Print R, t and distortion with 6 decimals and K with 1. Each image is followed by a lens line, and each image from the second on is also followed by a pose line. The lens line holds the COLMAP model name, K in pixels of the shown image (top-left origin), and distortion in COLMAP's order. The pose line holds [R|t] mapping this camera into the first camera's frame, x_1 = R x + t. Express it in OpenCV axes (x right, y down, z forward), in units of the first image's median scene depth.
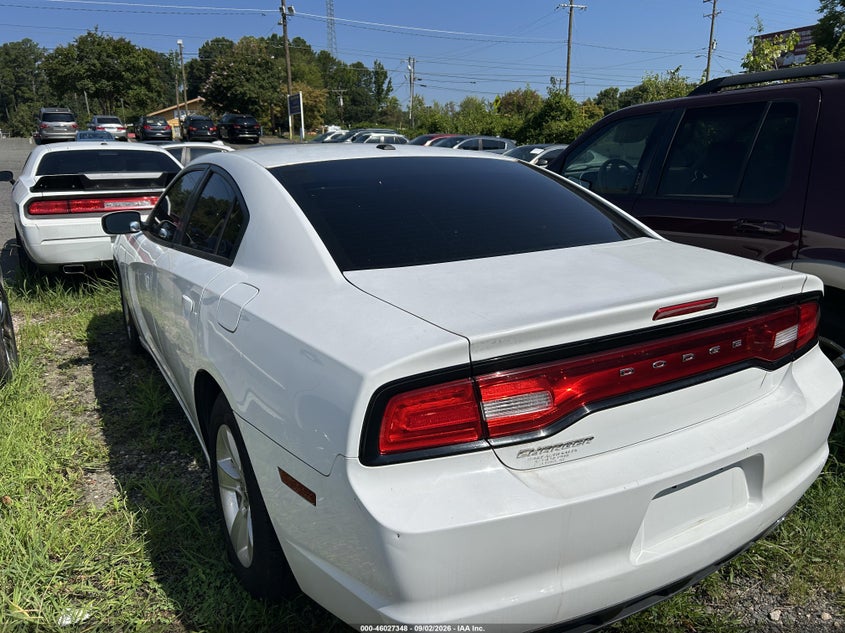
lens RADIAL K [[653.8, 0, 428.7], [0, 653.8, 316.7], [0, 0, 1]] dist [0.006511, -0.007636]
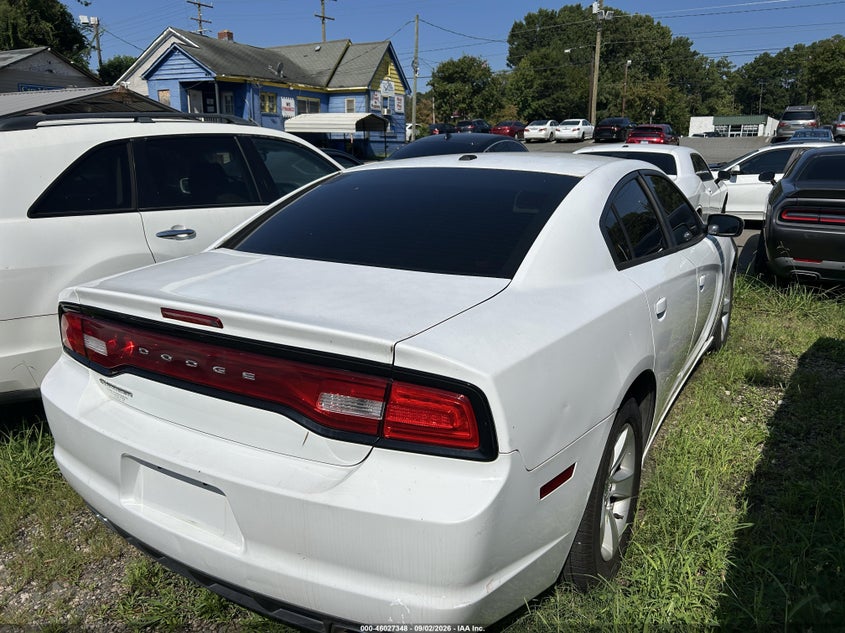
lens RADIAL K [[653.8, 0, 428.7], [0, 653.8, 316.7], [0, 0, 1]] dist [0.006511, -0.007636]
pose [[0.486899, 0.231416, -0.842245, 1.226152], [-0.227752, 0.964544, 0.133356, -0.202594], [0.843243, 0.126892, 0.522340, 0.633049]]
